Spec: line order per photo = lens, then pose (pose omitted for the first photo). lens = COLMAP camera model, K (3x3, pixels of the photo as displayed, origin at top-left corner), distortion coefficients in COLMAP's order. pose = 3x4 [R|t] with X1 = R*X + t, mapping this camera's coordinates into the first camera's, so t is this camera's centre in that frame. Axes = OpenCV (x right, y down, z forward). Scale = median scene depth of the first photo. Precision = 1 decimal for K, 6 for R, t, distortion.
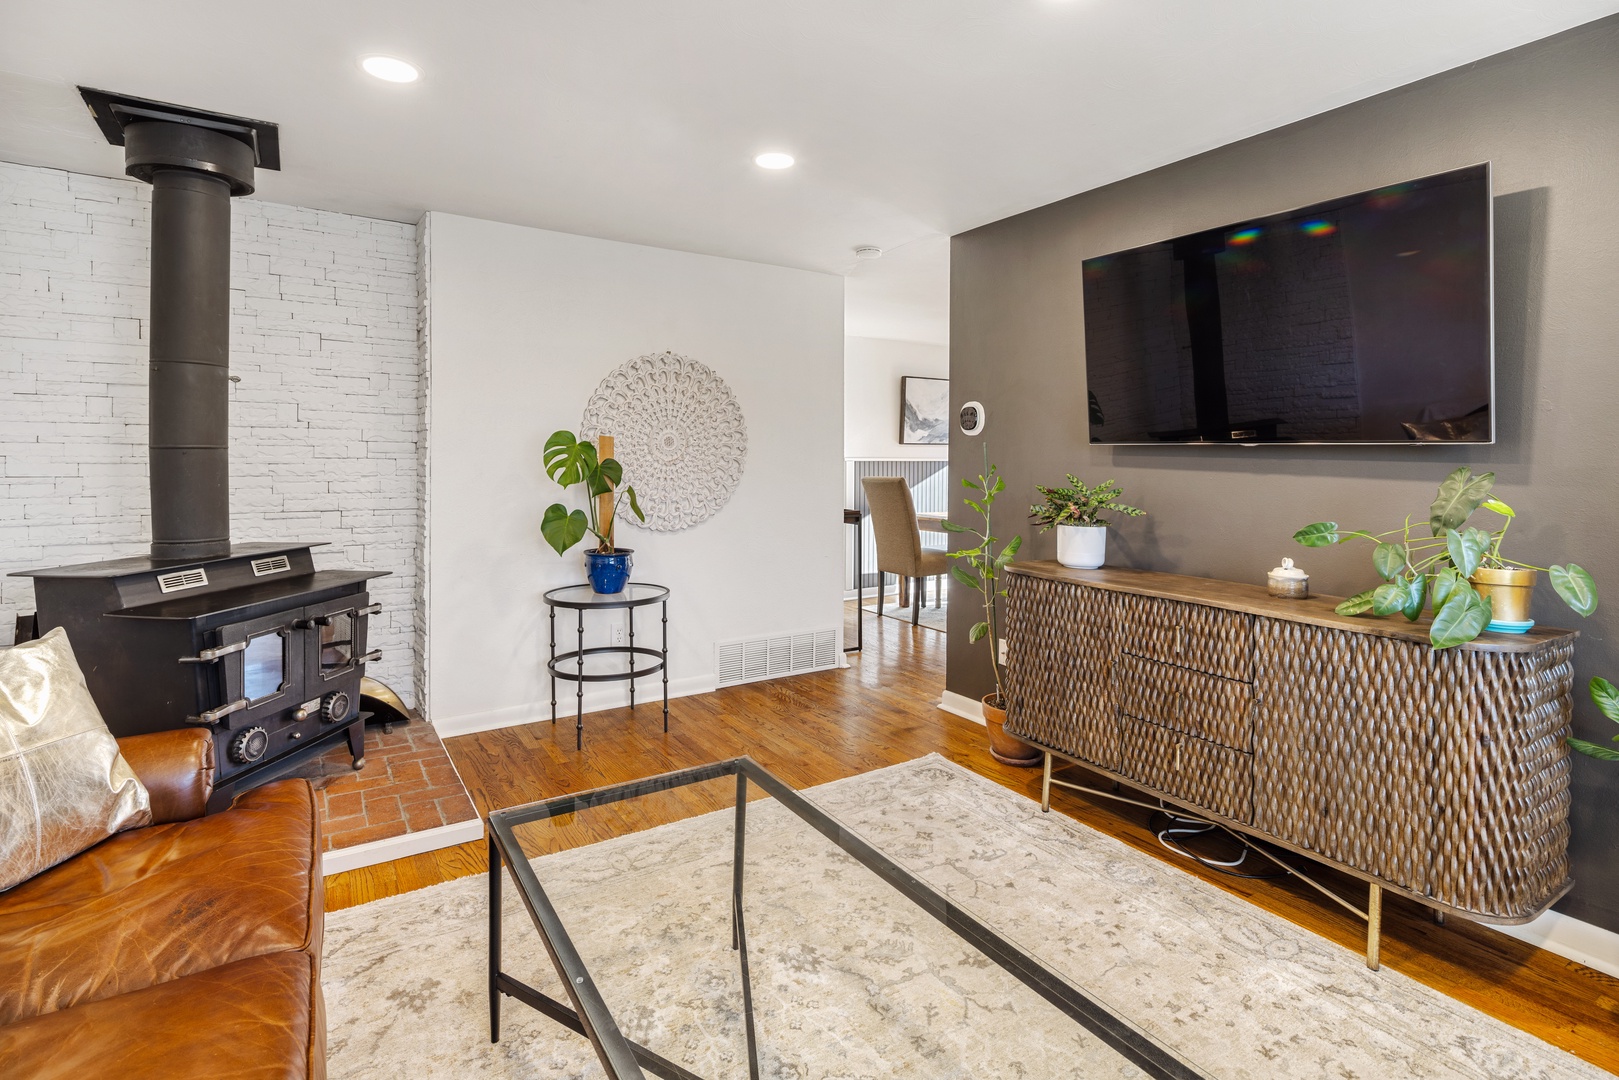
lens RADIAL K [[793.0, 0, 805.5], [0, 793.0, 461.0], [0, 0, 1]] dist [0.004399, 0.000543]
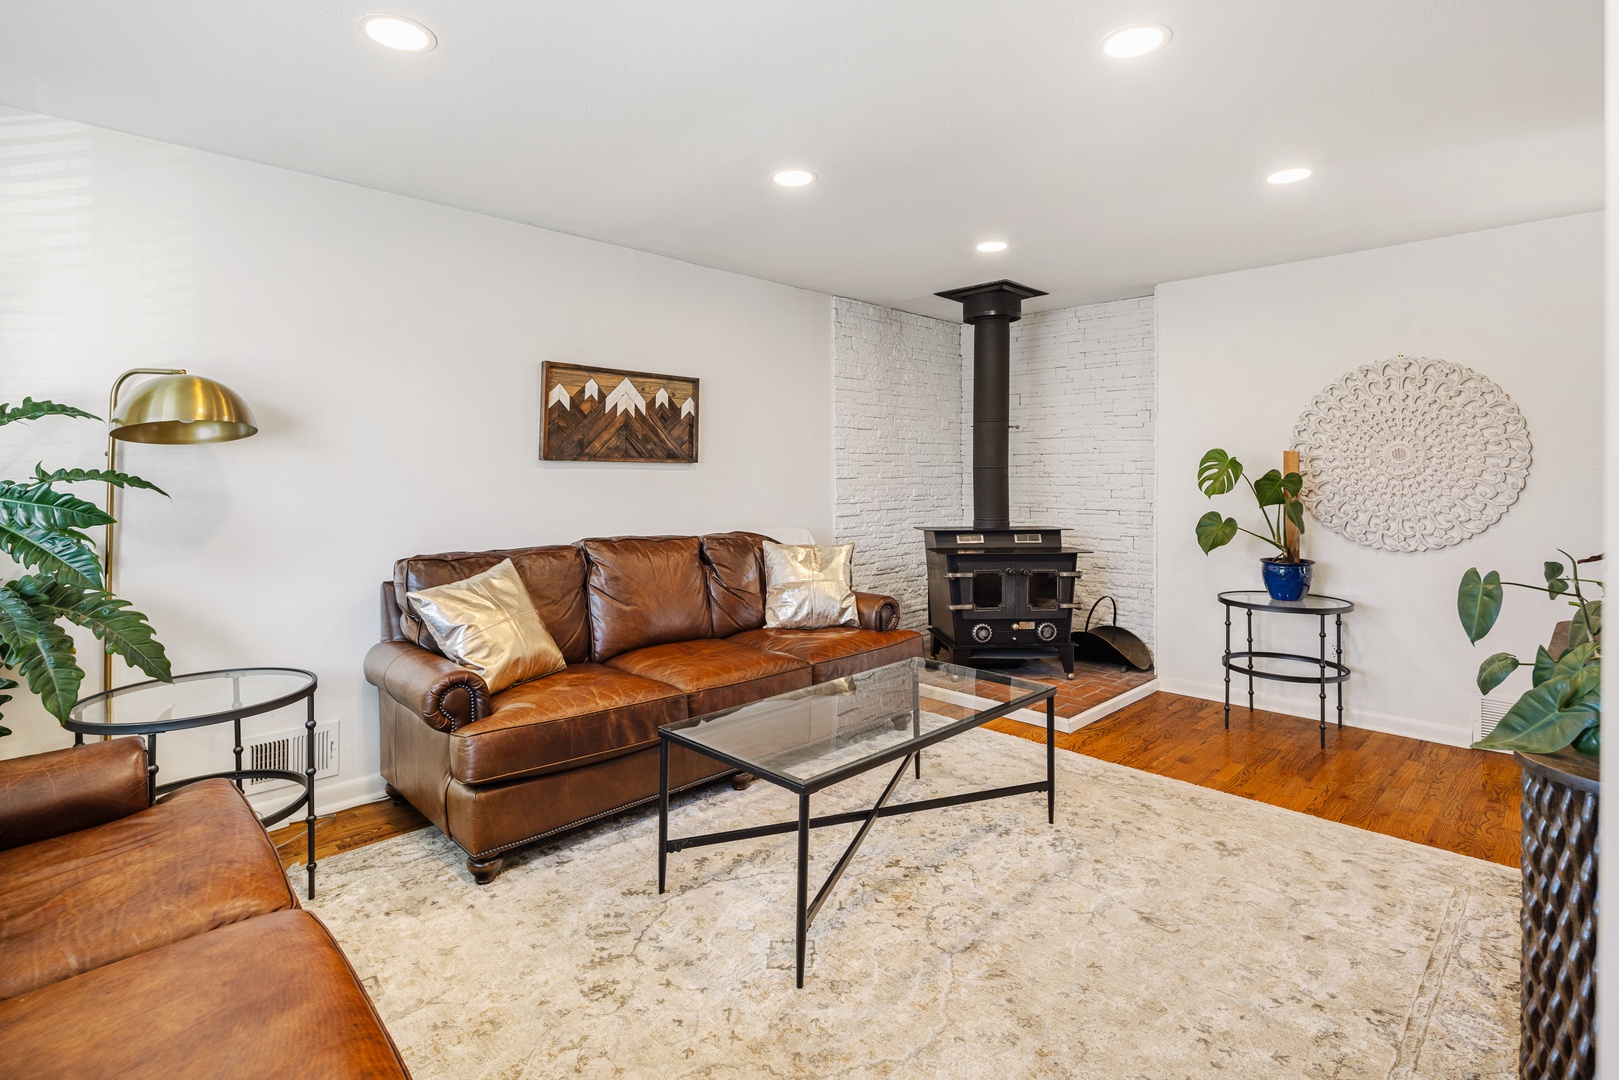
lens RADIAL K [[784.0, 0, 800.1], [0, 784.0, 447.0], [0, 0, 1]] dist [-0.004546, -0.001273]
pose [[0.212809, -0.039009, -0.976315, 0.700139], [-0.003785, 0.999162, -0.040747, 0.008827], [0.977086, 0.012367, 0.212483, 0.162617]]
